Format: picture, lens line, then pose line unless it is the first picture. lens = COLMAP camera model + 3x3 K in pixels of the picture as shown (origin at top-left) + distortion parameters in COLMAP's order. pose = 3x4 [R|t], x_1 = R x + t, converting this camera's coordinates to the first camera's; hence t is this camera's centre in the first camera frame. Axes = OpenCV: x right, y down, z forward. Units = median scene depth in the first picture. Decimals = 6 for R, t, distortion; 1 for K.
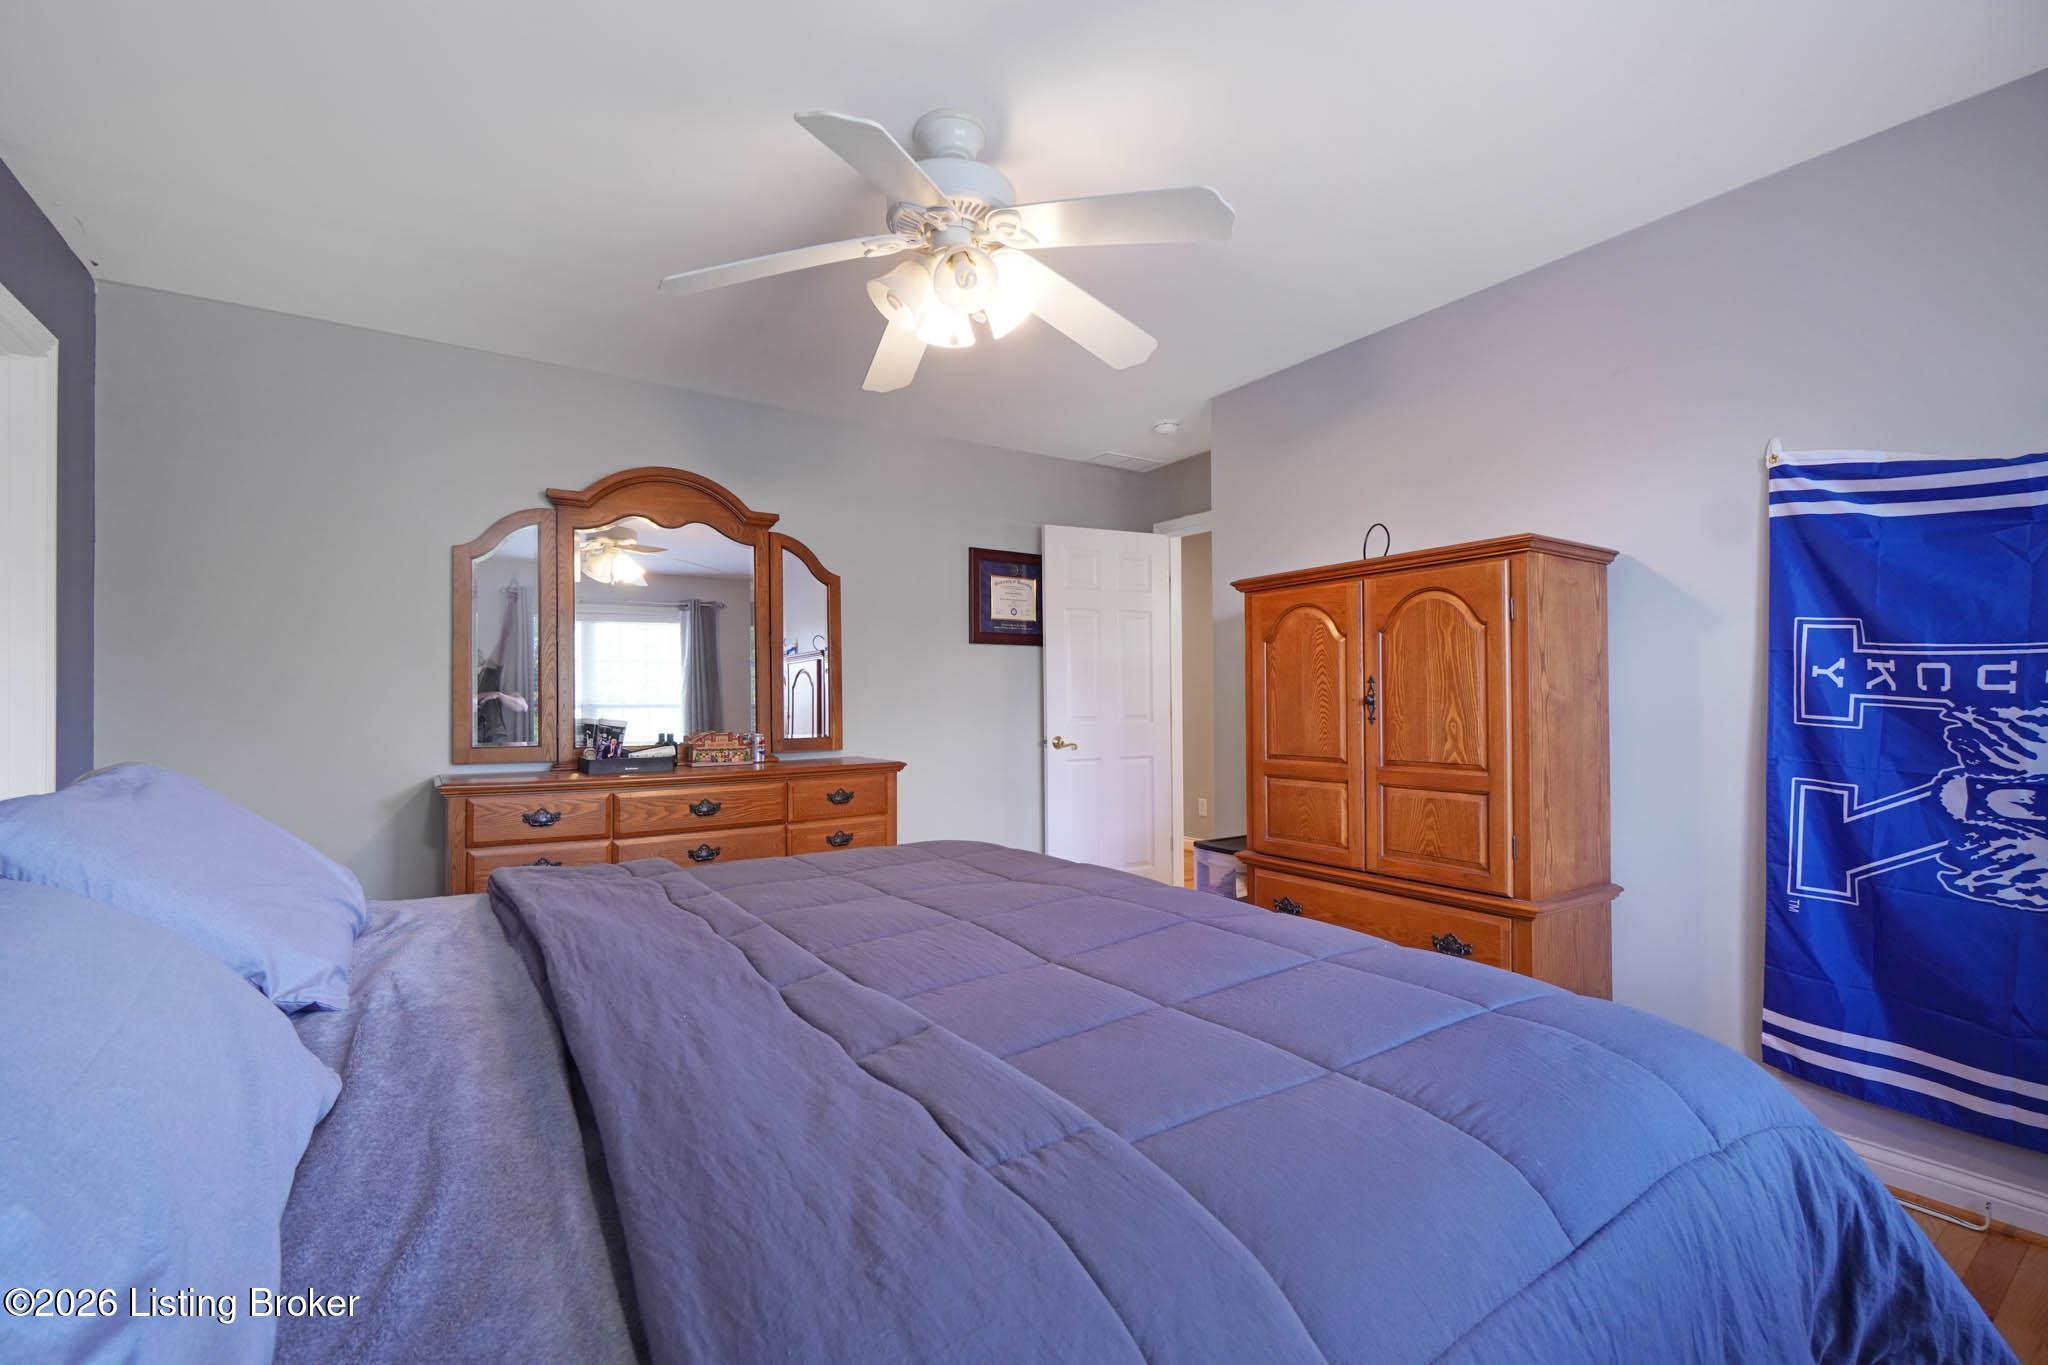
lens RADIAL K [[927.3, 0, 1026.4], [0, 927.3, 692.2], [0, 0, 1]] dist [-0.000245, 0.001067]
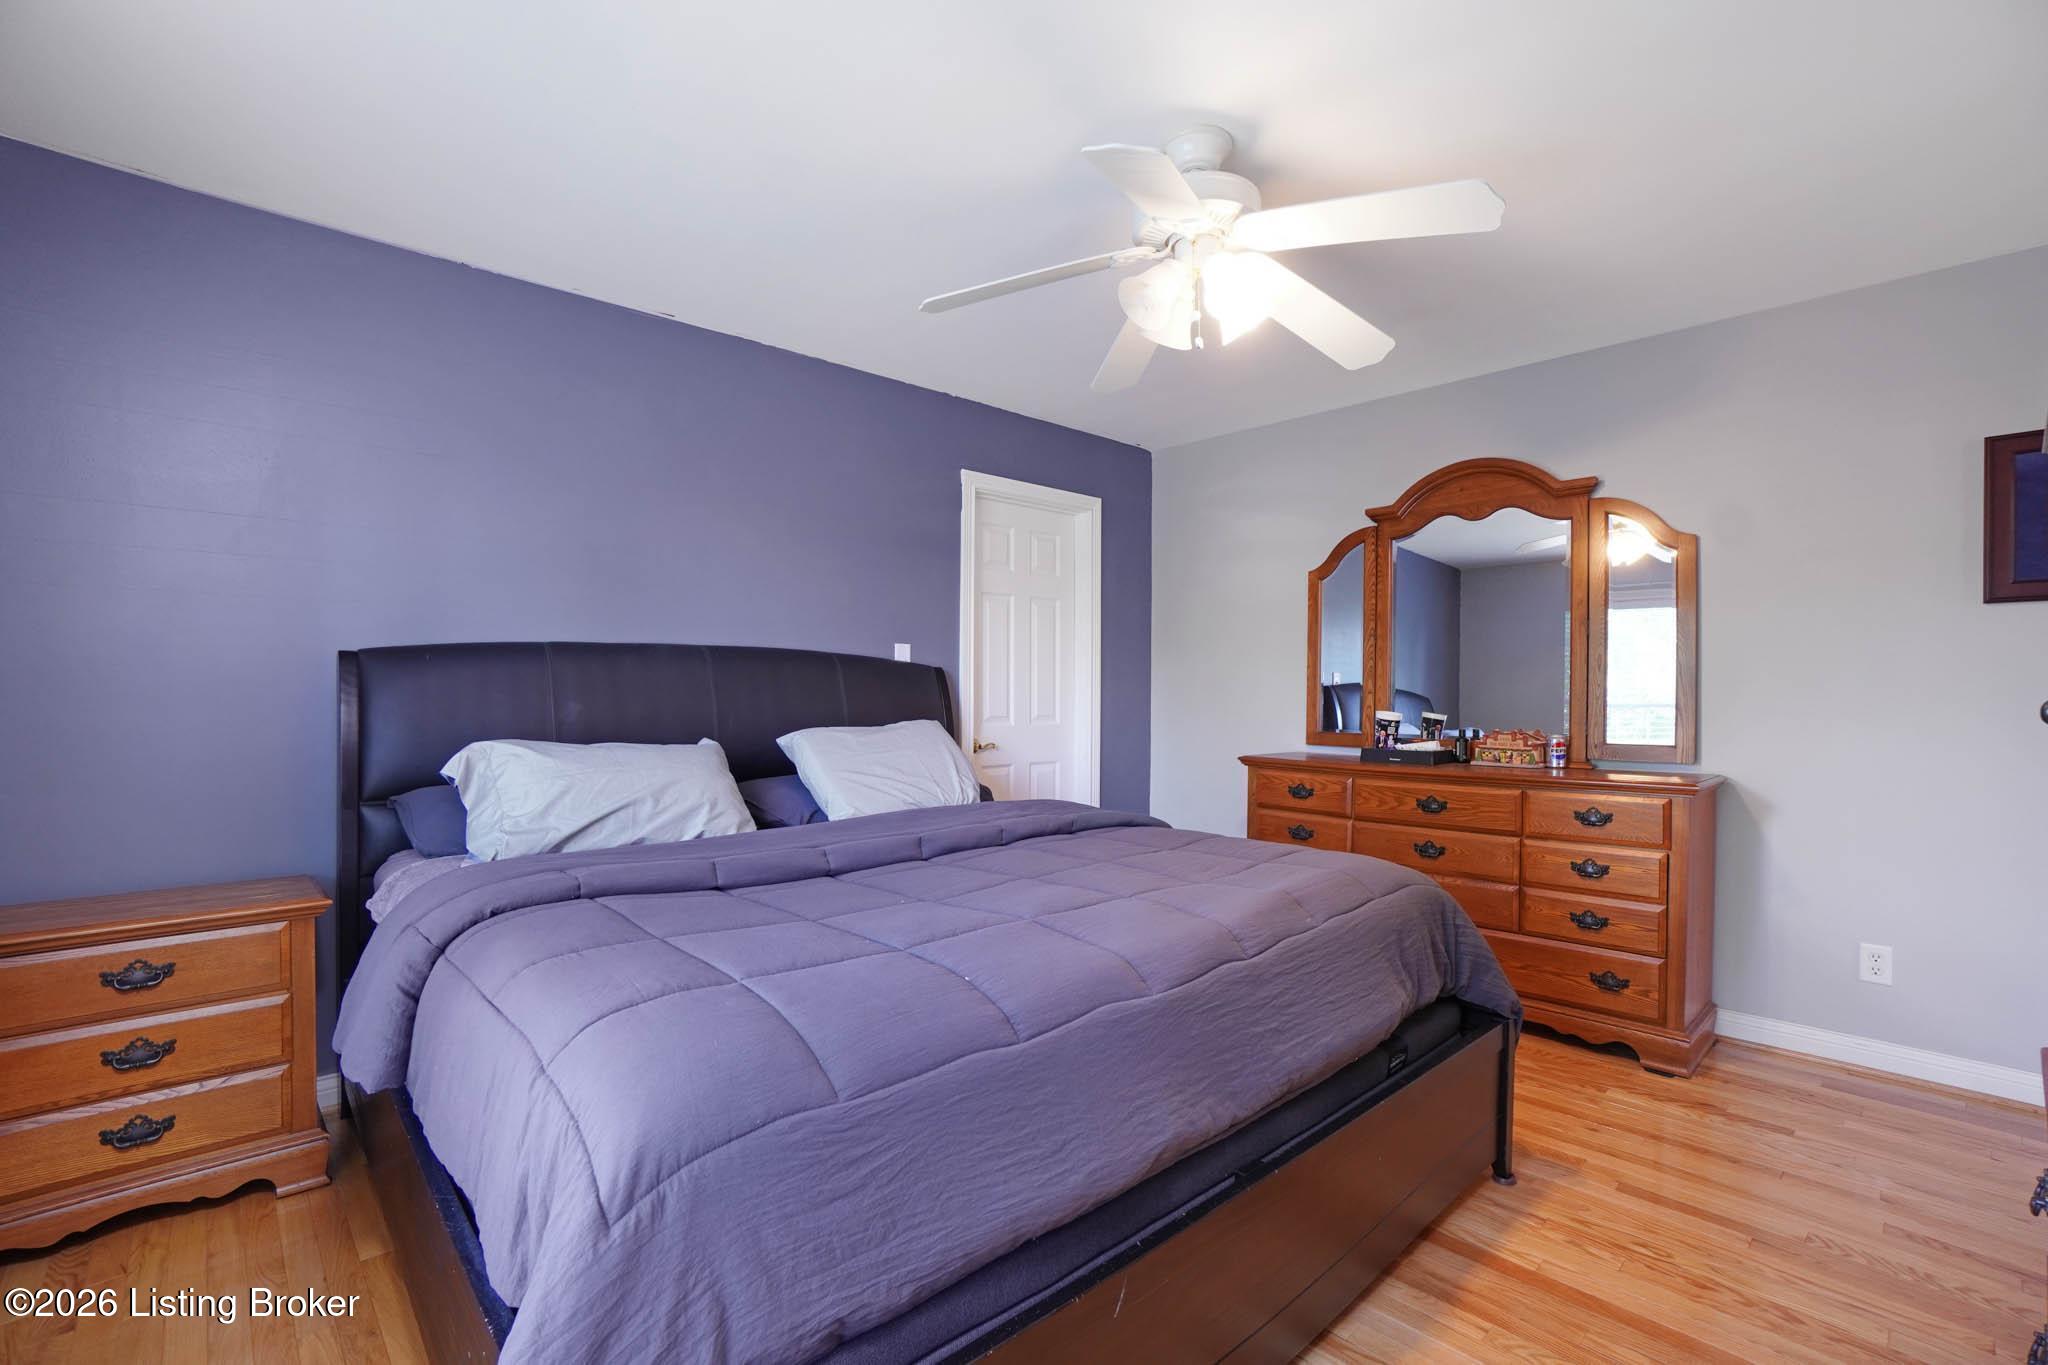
lens RADIAL K [[927.3, 0, 1026.4], [0, 927.3, 692.2], [0, 0, 1]] dist [-0.000245, 0.001067]
pose [[0.150395, 0.002634, -0.988622, 0.540133], [-0.001350, 0.999996, 0.002458, 0.002820], [0.988625, 0.000965, 0.150398, 0.402706]]
